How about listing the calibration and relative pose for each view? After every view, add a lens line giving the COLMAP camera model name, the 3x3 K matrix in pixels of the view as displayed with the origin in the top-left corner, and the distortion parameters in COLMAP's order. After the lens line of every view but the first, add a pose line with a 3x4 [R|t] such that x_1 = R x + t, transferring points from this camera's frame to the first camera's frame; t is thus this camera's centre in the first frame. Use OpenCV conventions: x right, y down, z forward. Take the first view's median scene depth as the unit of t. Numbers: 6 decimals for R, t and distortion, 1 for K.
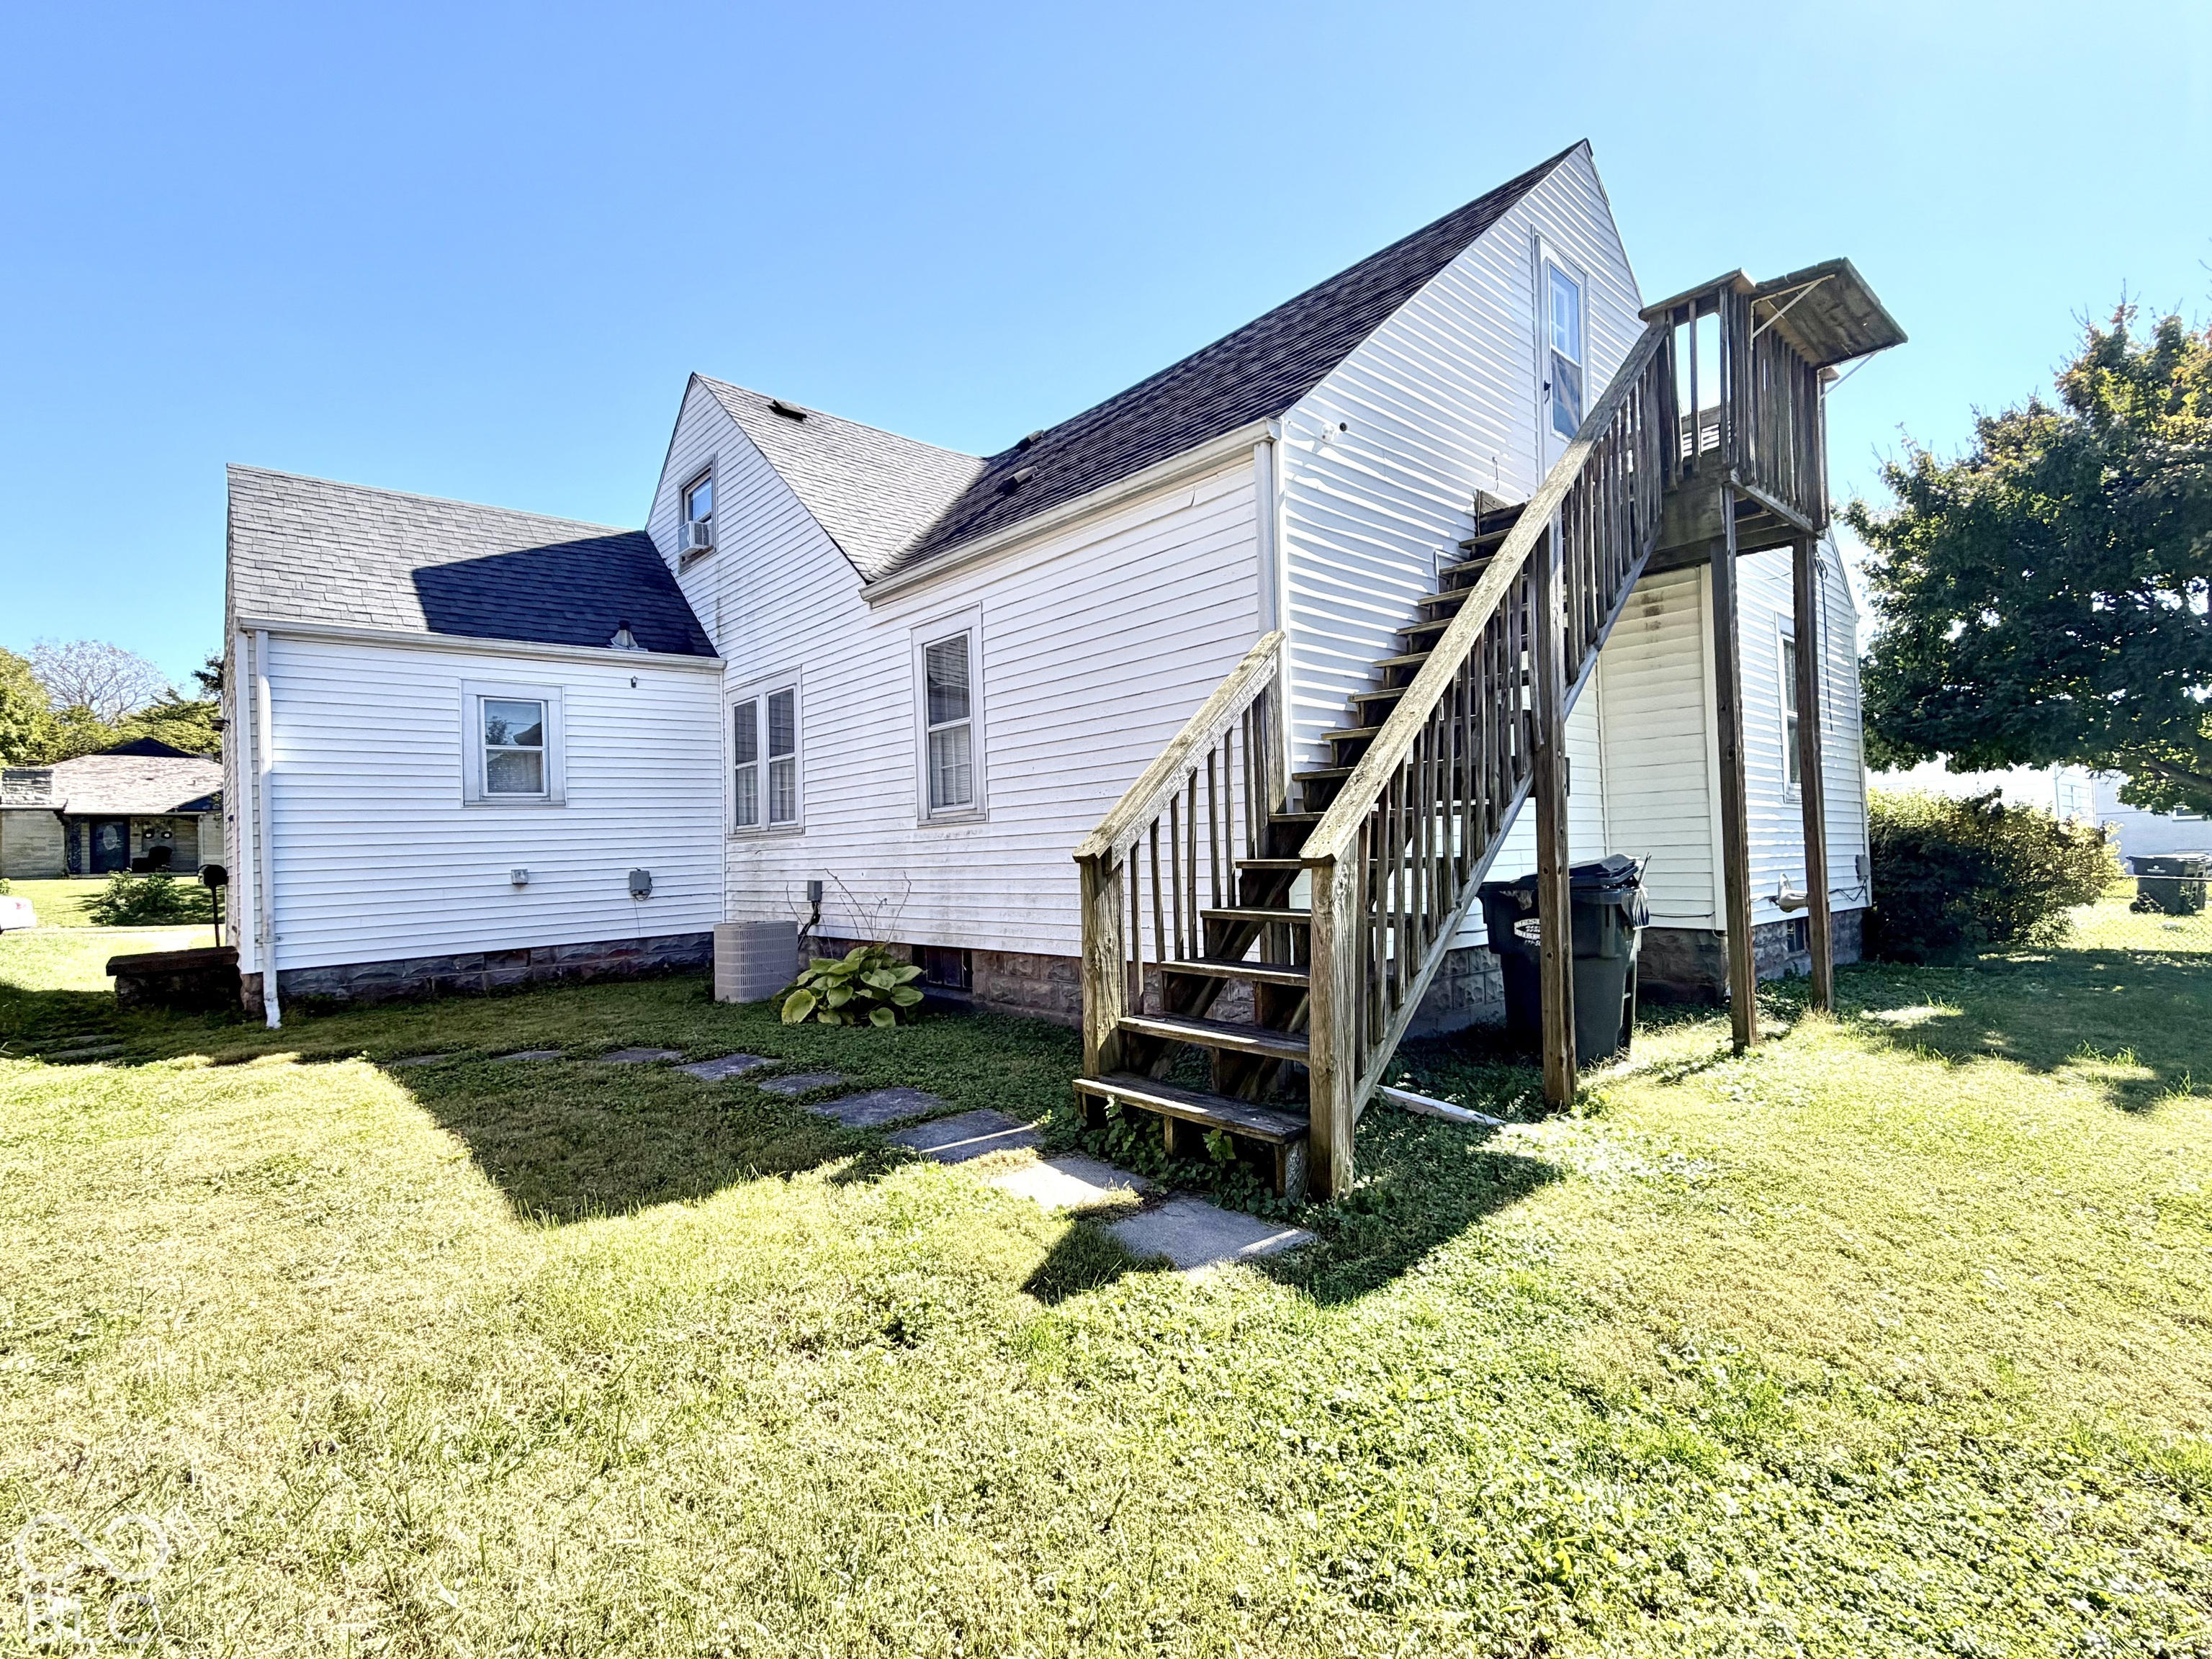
lens RADIAL K [[1016.9, 0, 1106.4], [0, 1016.9, 837.7], [0, 0, 1]] dist [-0.000242, 0.000021]
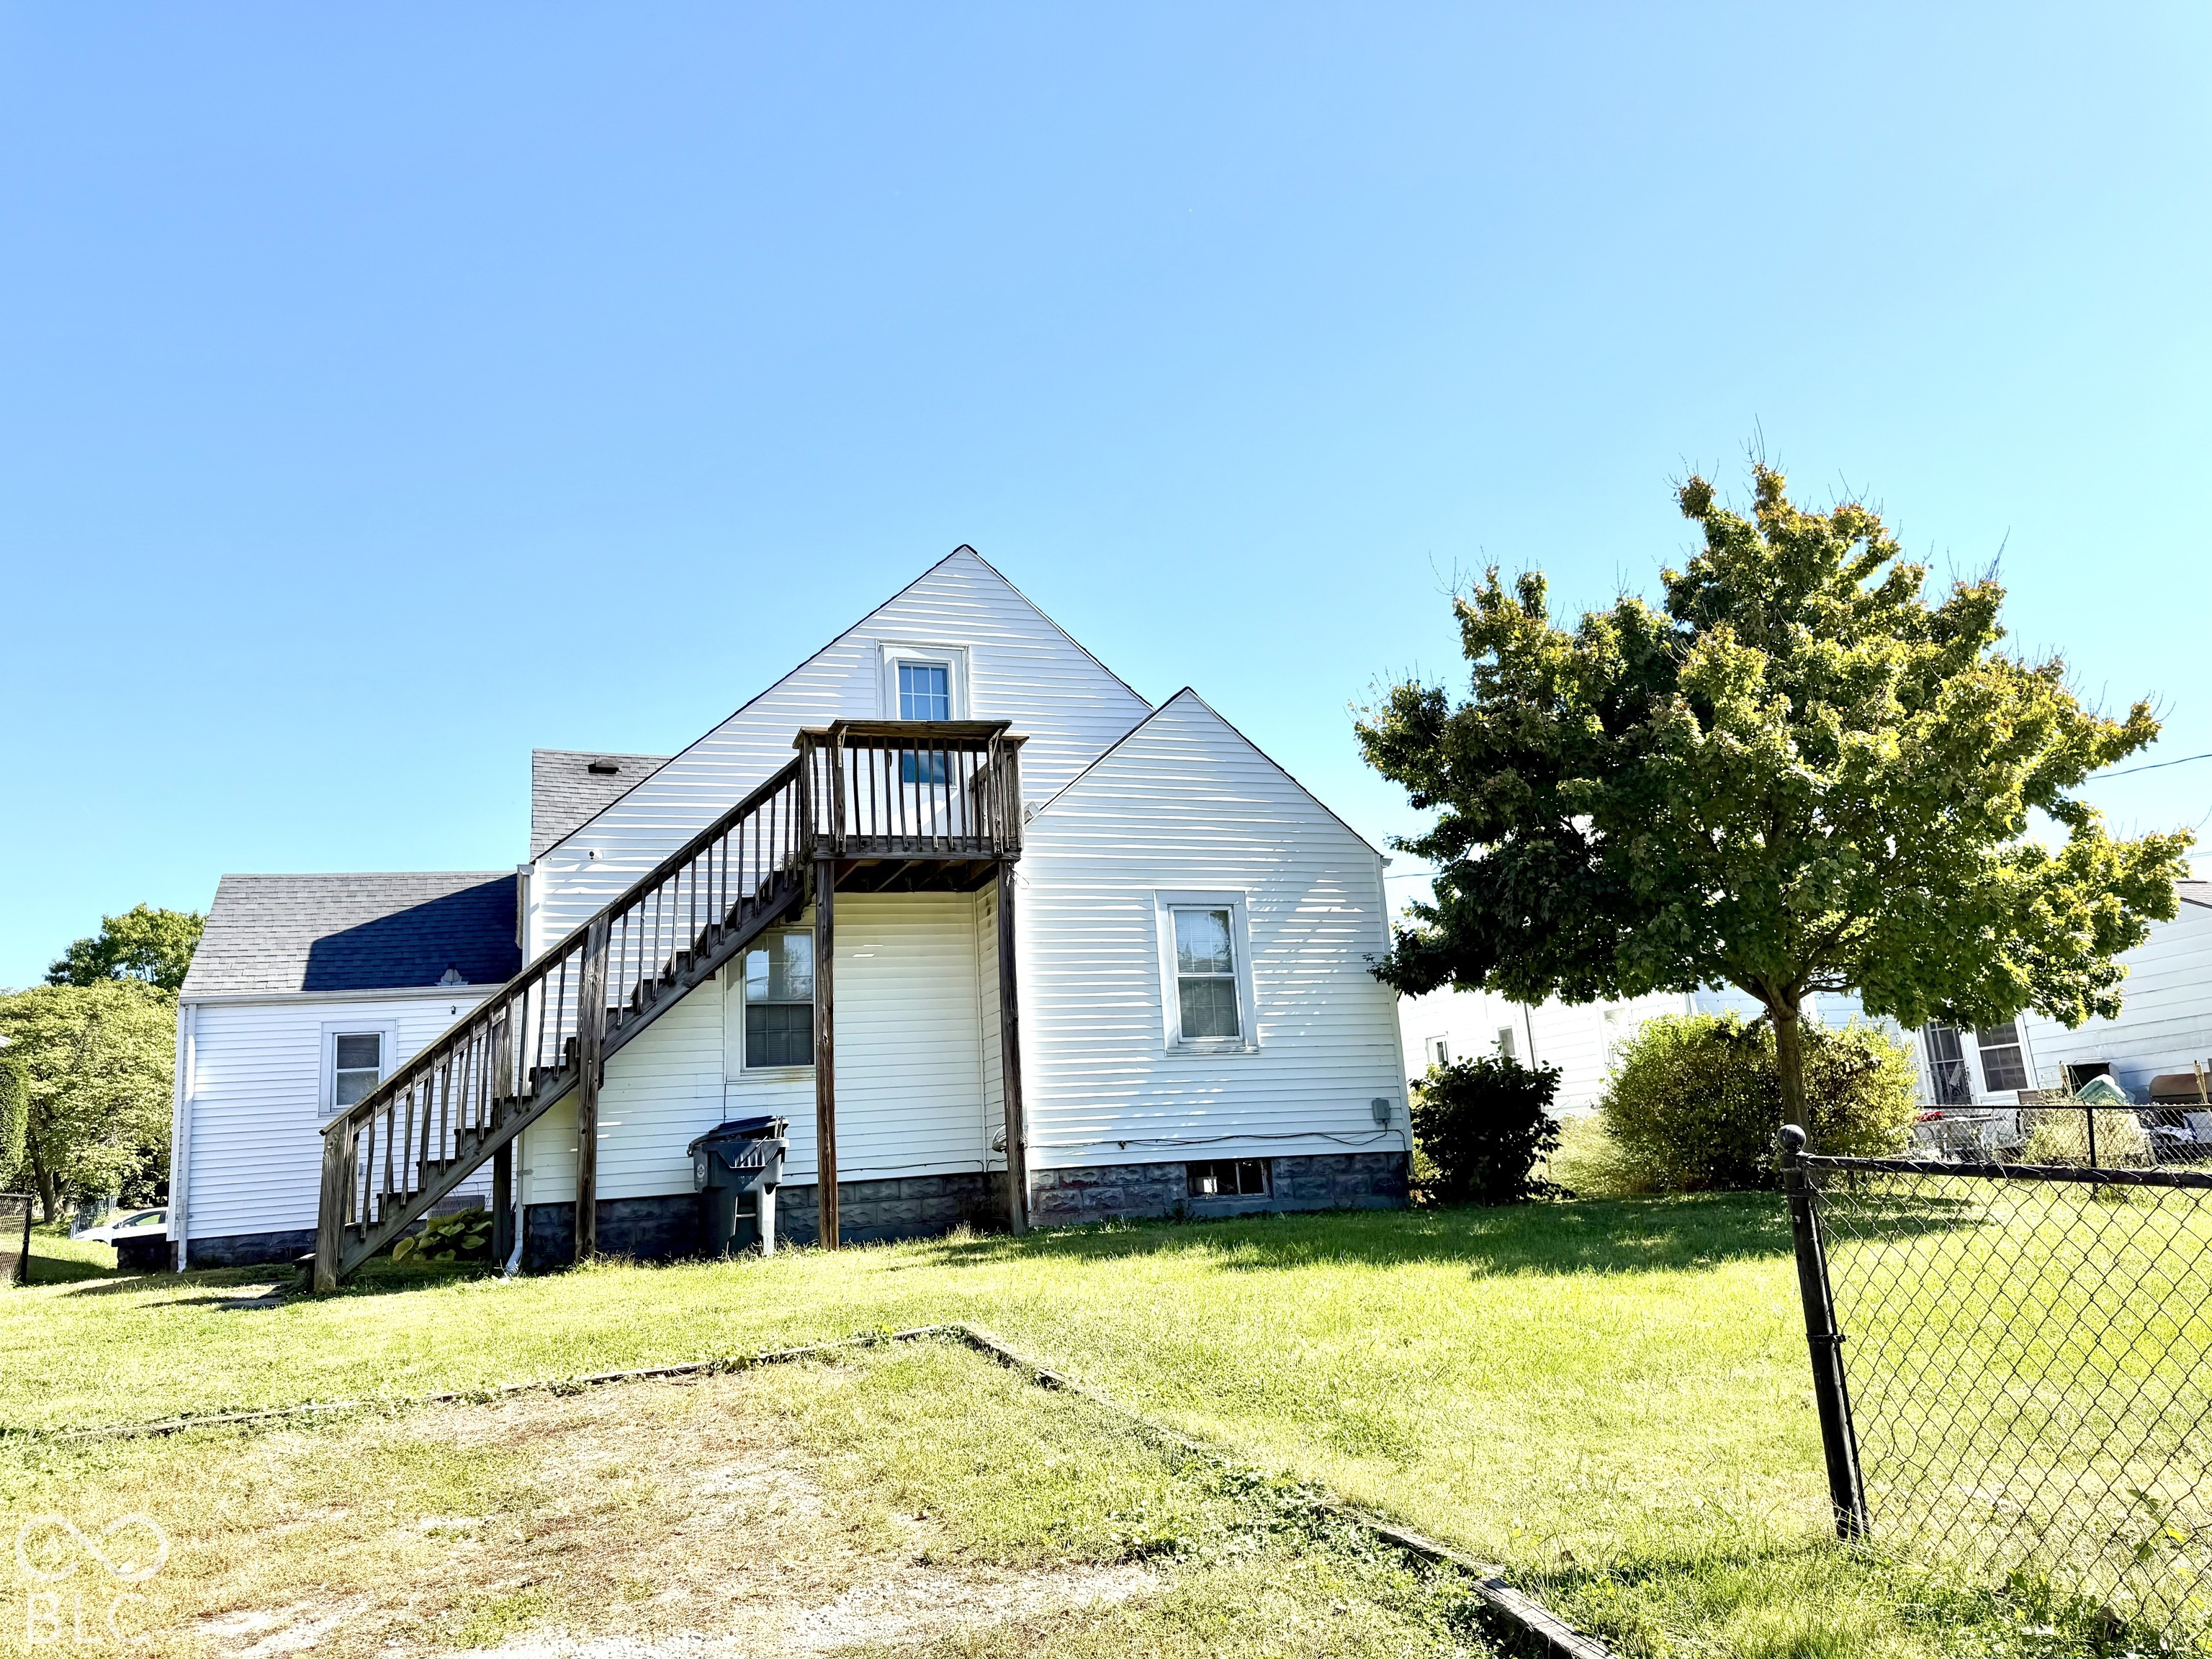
lens RADIAL K [[1542.7, 0, 1106.3], [0, 1542.7, 823.6], [0, 0, 1]] dist [-0.003880, -0.001081]
pose [[0.933384, -0.110705, -0.341378, 1.041763], [0.045244, 0.979942, -0.194078, 0.030882], [0.356016, 0.165704, 0.919671, -0.550618]]
